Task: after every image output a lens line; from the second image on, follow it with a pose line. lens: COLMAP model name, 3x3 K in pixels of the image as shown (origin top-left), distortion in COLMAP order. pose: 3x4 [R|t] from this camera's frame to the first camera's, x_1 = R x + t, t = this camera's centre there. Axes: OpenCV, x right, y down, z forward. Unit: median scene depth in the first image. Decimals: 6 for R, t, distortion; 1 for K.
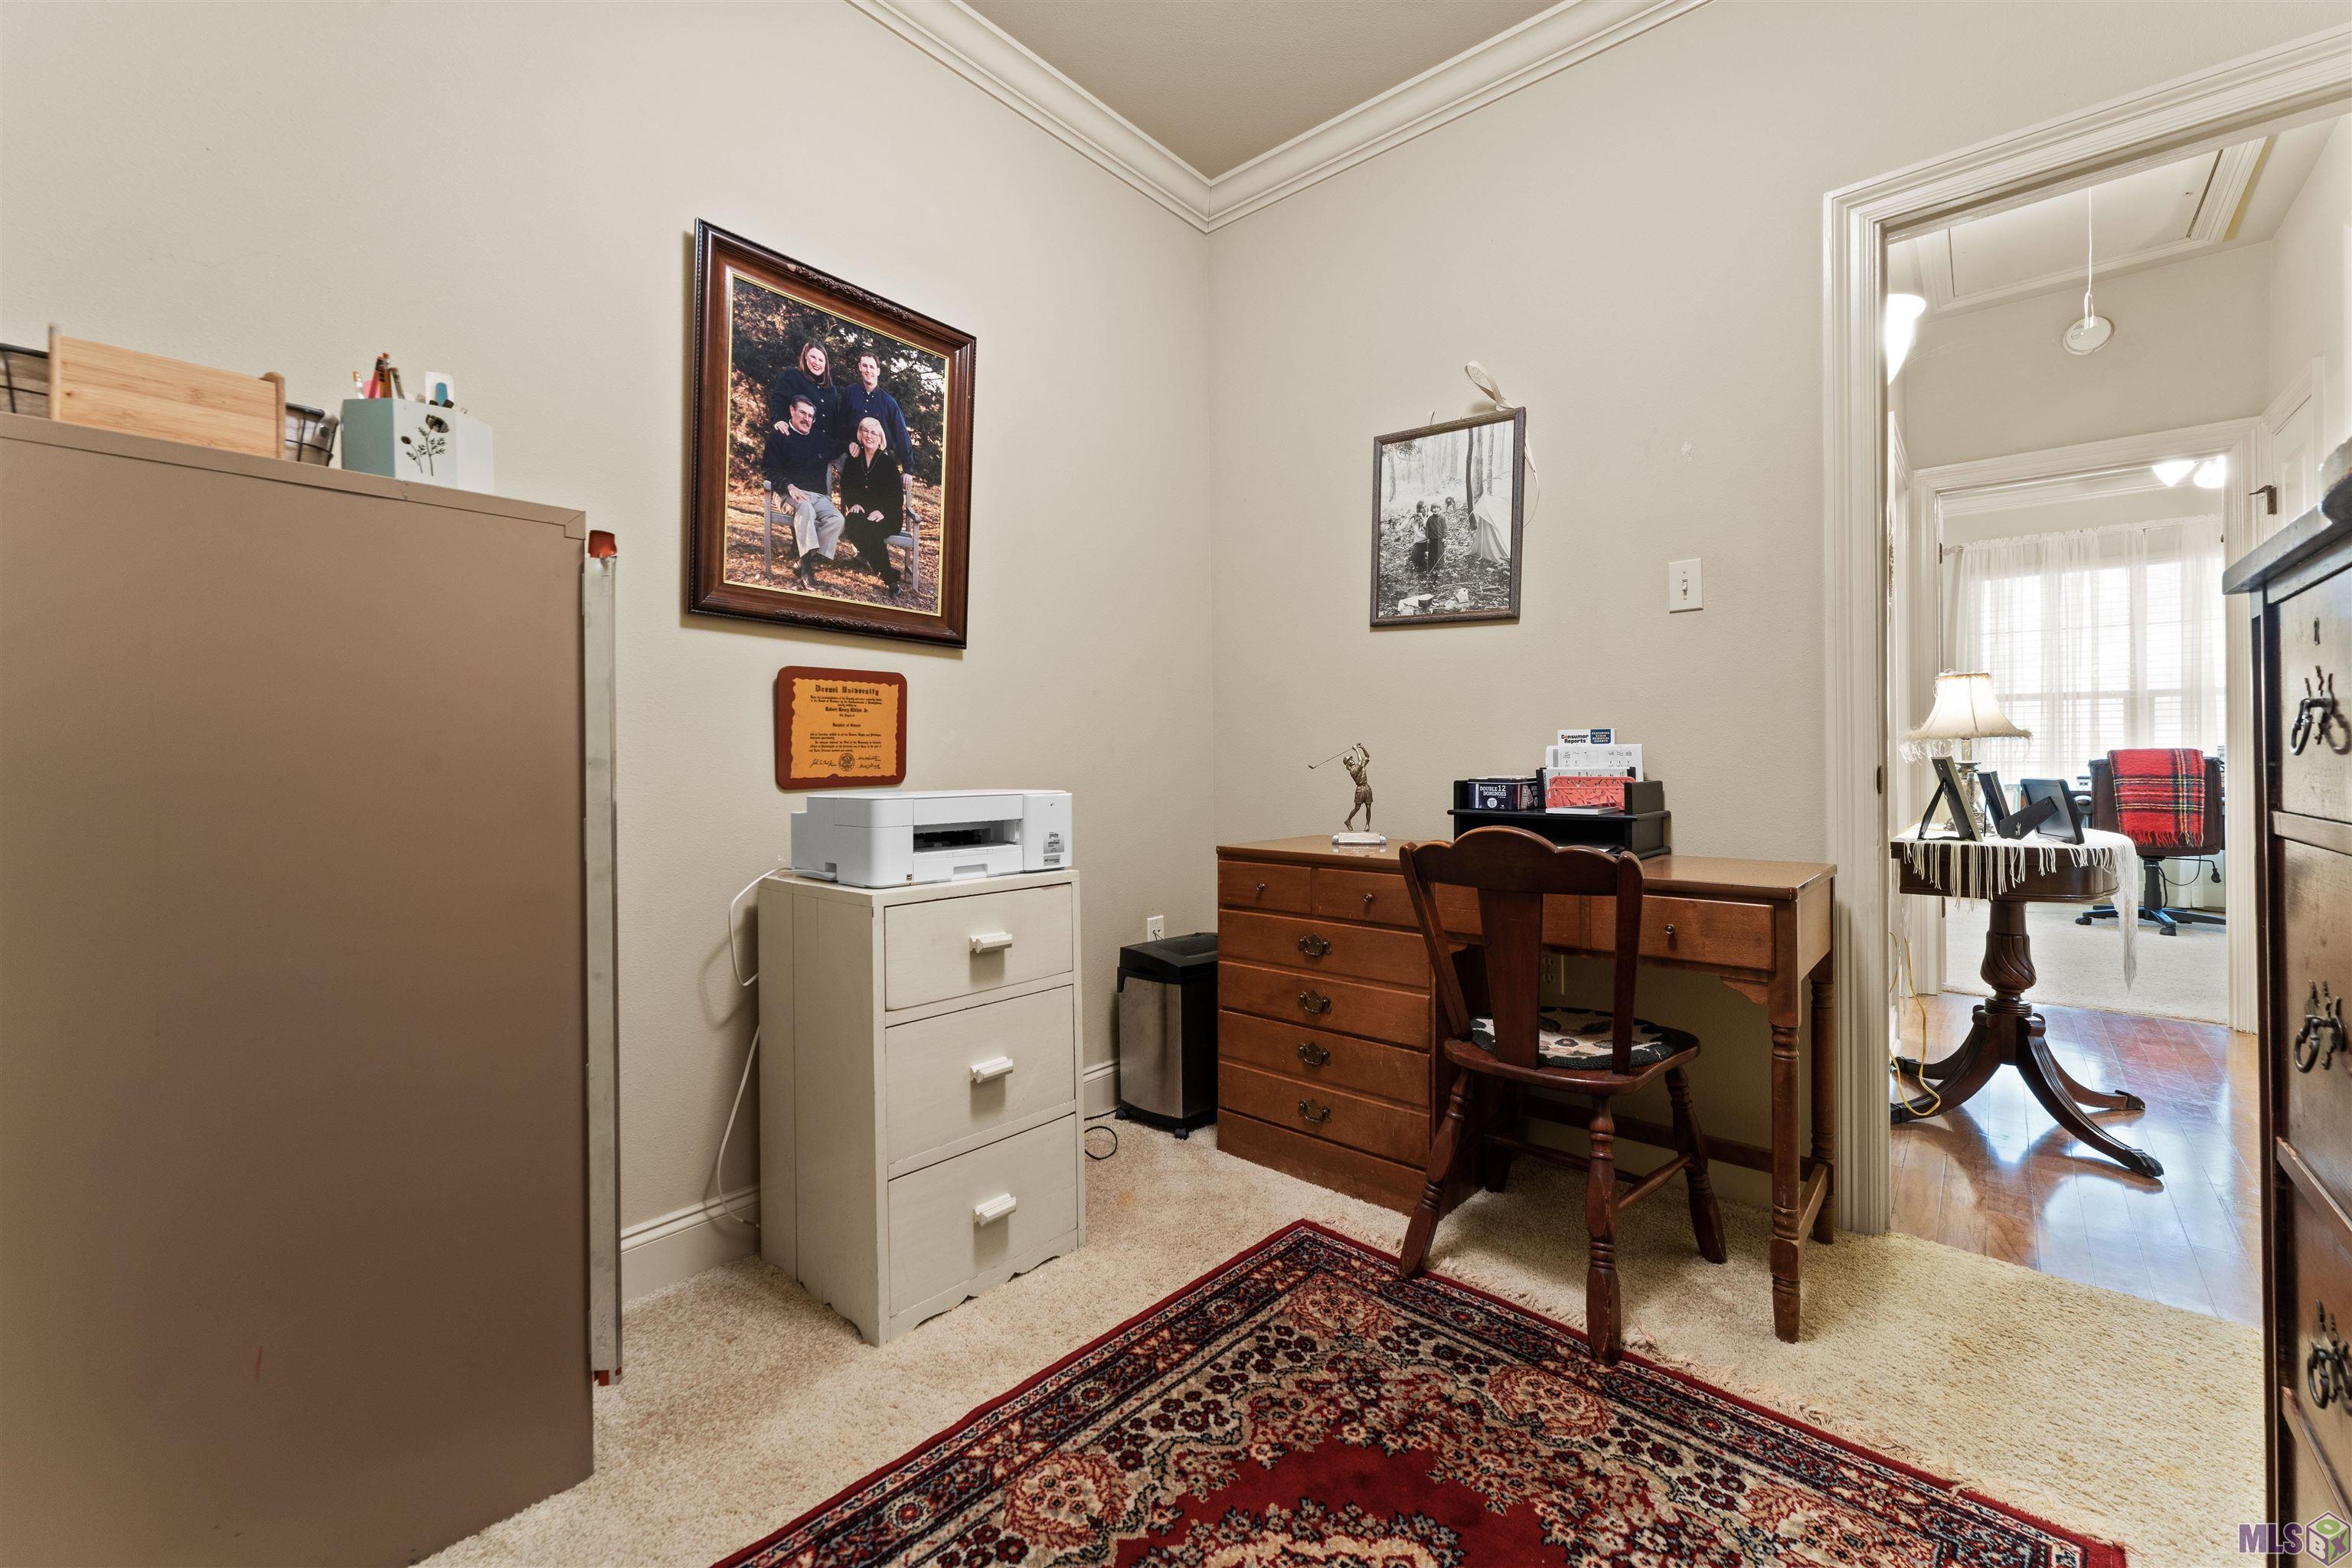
lens RADIAL K [[965.8, 0, 1180.1], [0, 965.8, 760.6], [0, 0, 1]] dist [0.000050, -0.000144]
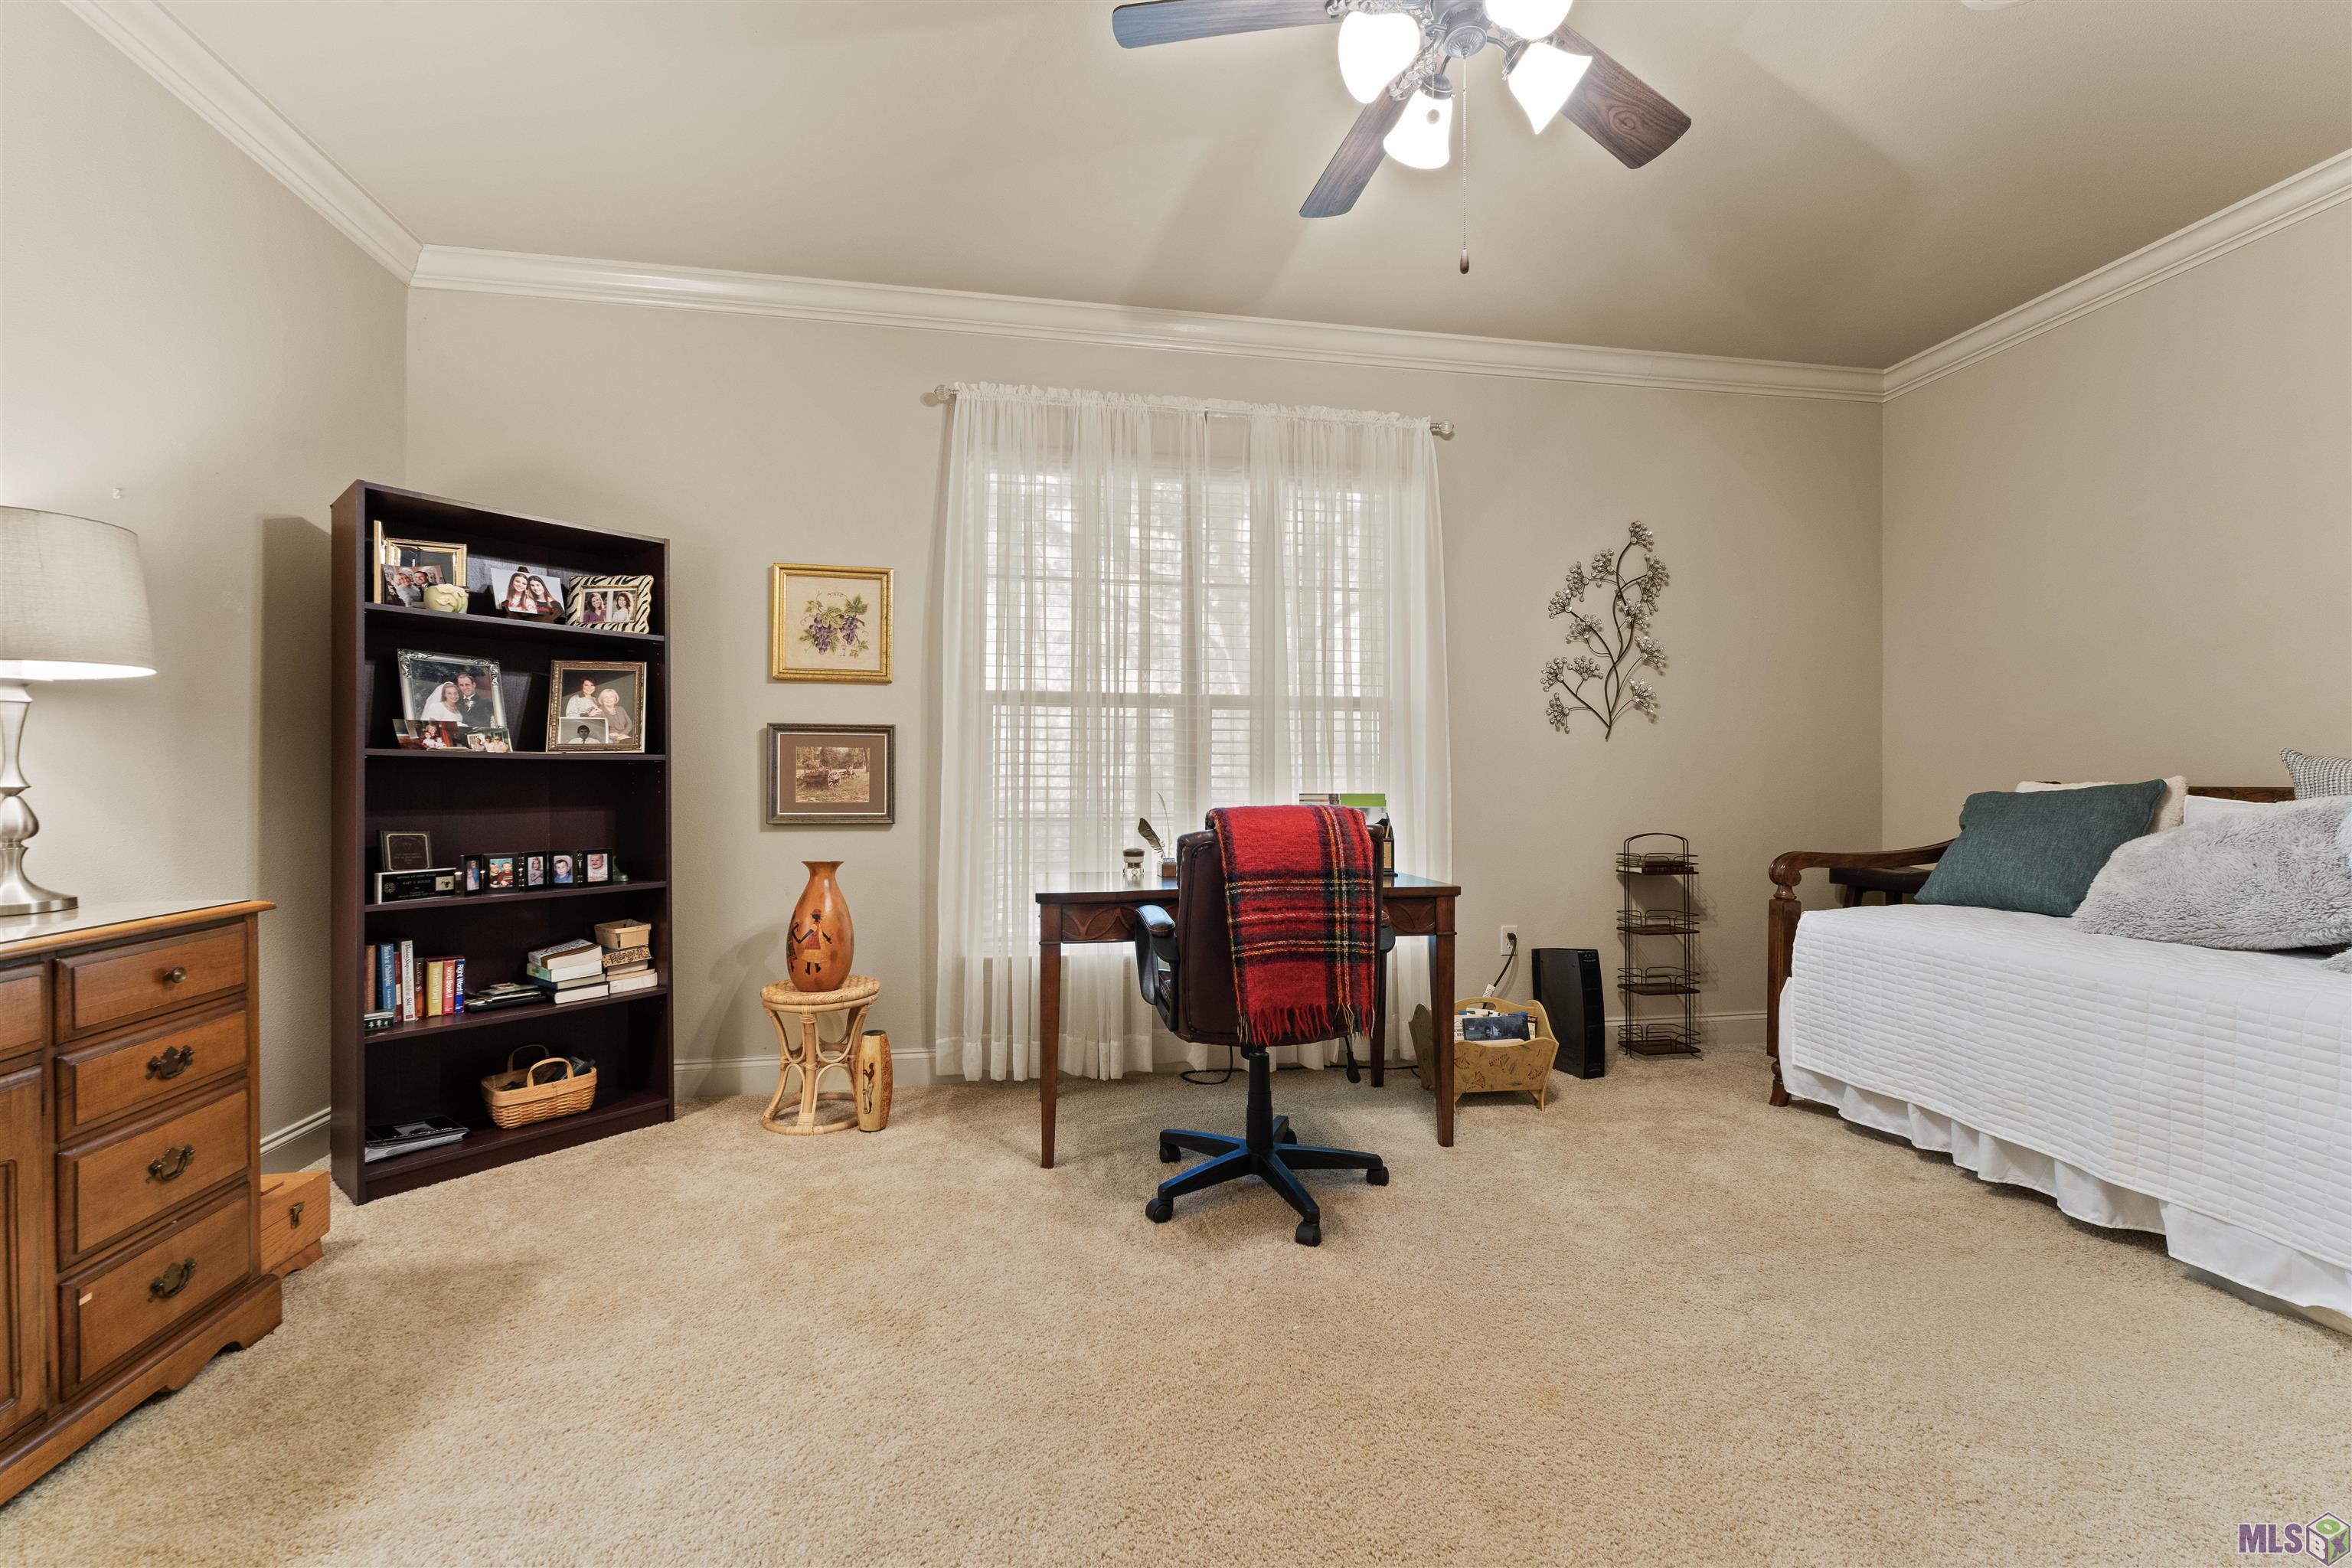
lens RADIAL K [[935.0, 0, 1167.3], [0, 935.0, 788.3], [0, 0, 1]] dist [0.000445, -0.001003]
pose [[0.645233, 0.008901, 0.763934, 0.557939], [-0.006962, 0.999959, -0.005772, -0.015243], [-0.763954, -0.001594, 0.645269, 0.656950]]
